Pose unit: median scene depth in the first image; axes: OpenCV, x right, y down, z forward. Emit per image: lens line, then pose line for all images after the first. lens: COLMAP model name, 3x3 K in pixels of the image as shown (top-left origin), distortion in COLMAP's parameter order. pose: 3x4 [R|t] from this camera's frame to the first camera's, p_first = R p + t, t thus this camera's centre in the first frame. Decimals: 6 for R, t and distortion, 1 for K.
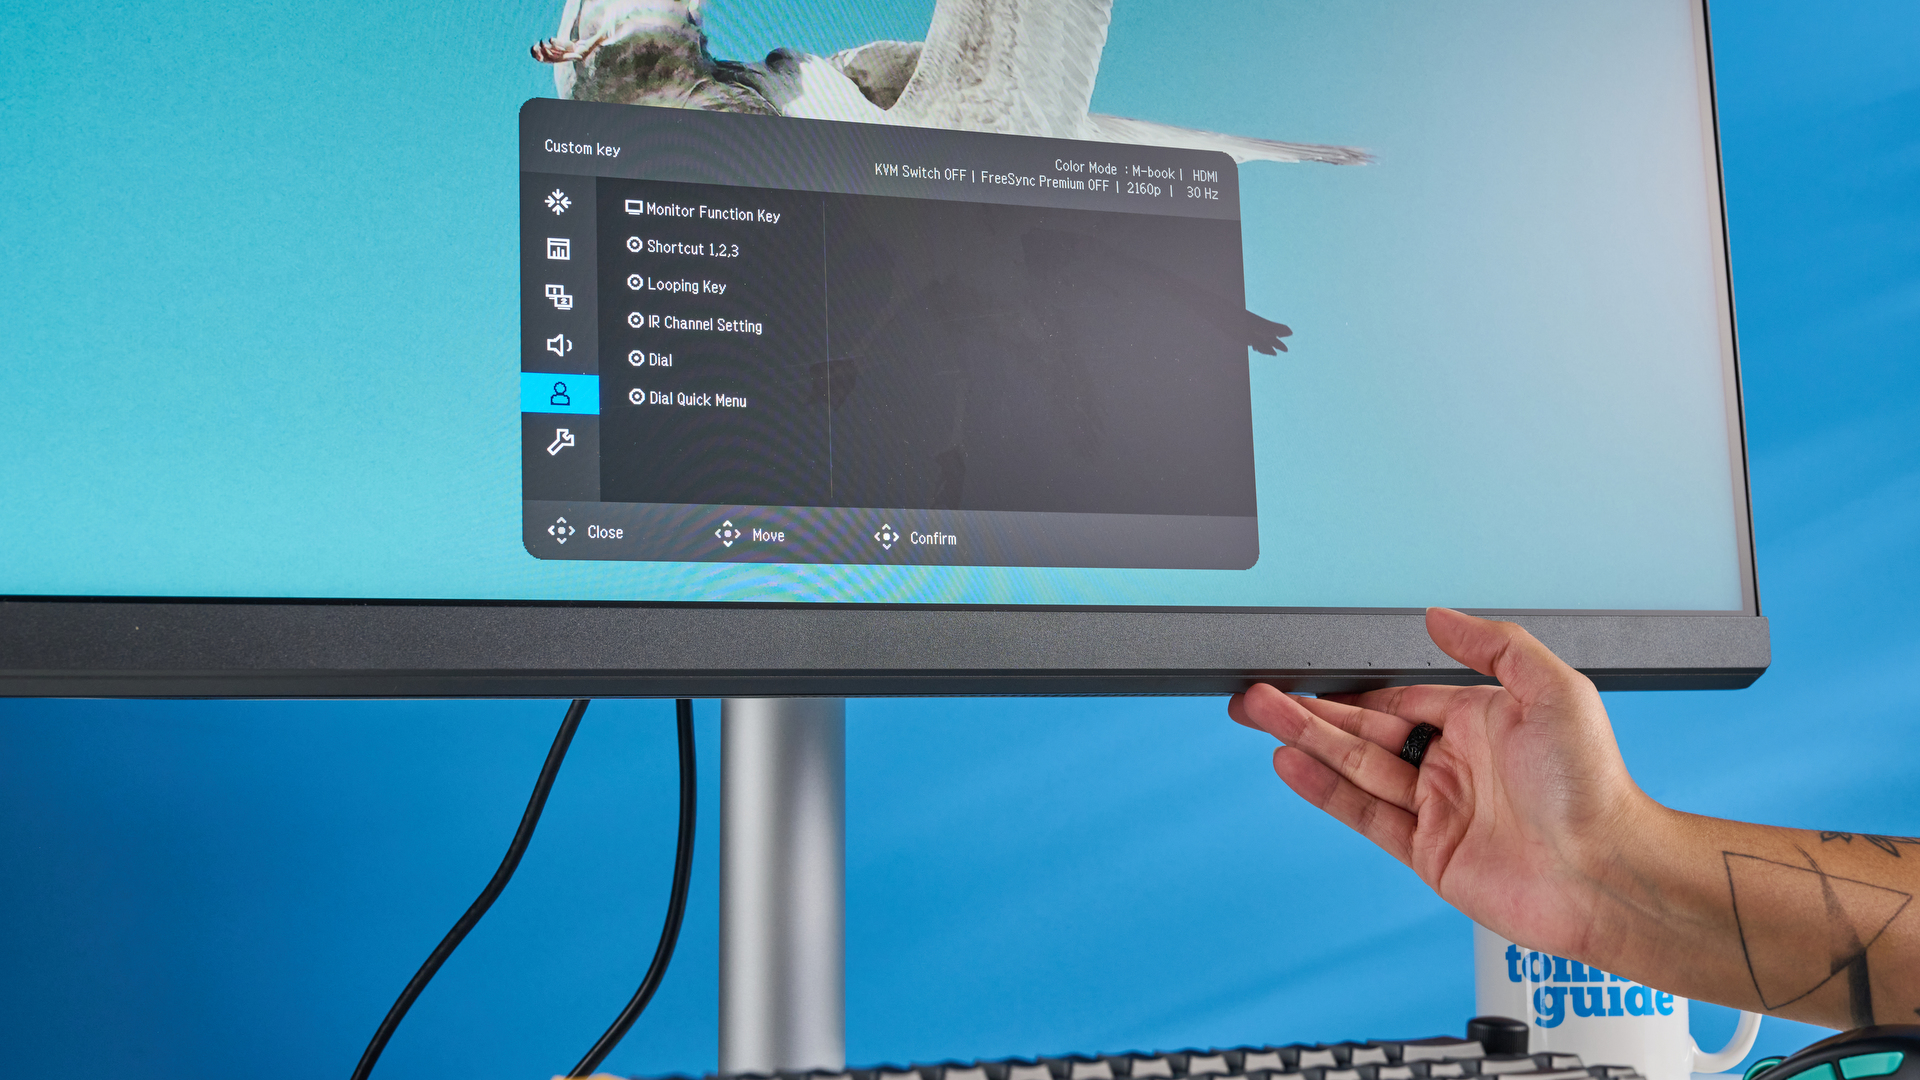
lens RADIAL K [[2743.8, 0, 964.3], [0, 2743.8, 530.4], [0, 0, 1]] dist [-0.006127, 0.000000]
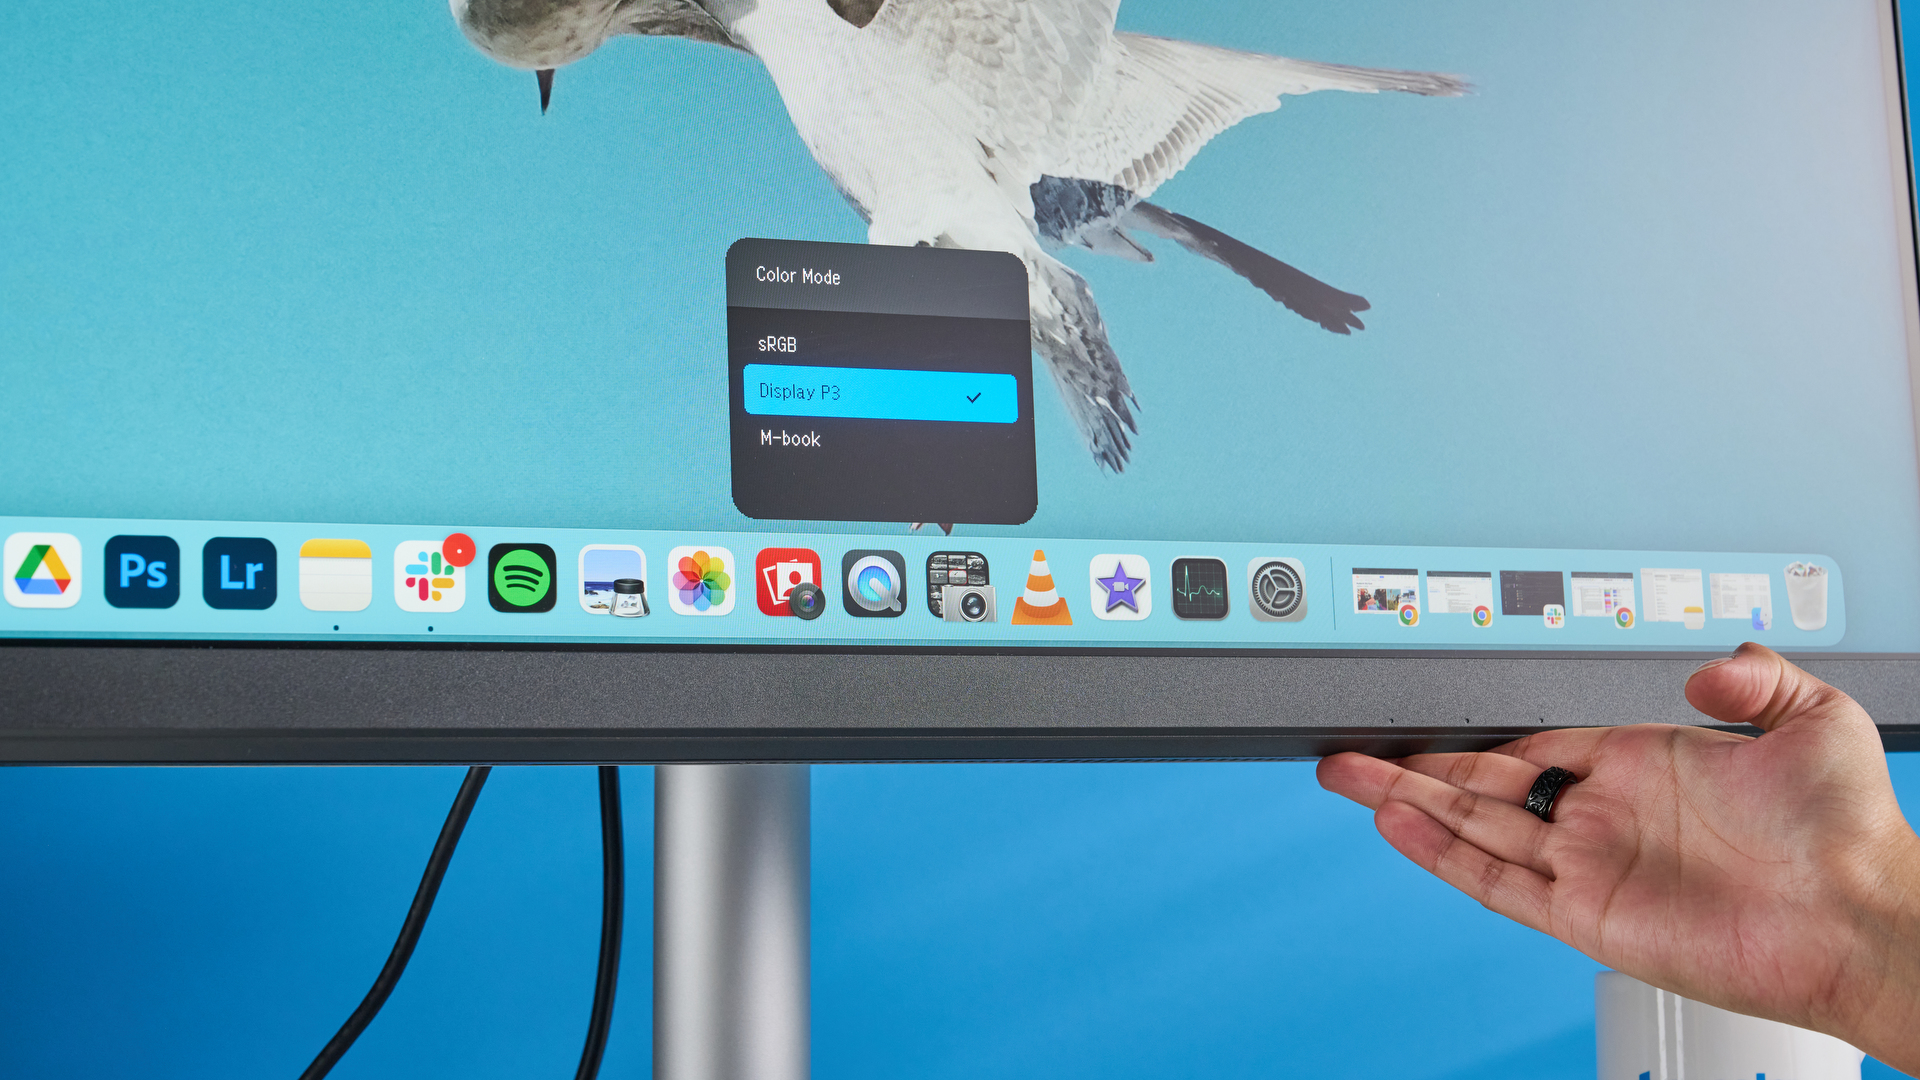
lens RADIAL K [[3438.5, 0, 953.4], [0, 3438.5, 561.8], [0, 0, 1]] dist [-0.042391, 0.000000]
pose [[0.999998, -0.001243, -0.001822, -0.040027], [0.001247, 0.999997, 0.002247, -0.014373], [0.001820, -0.002249, 0.999996, -0.243798]]
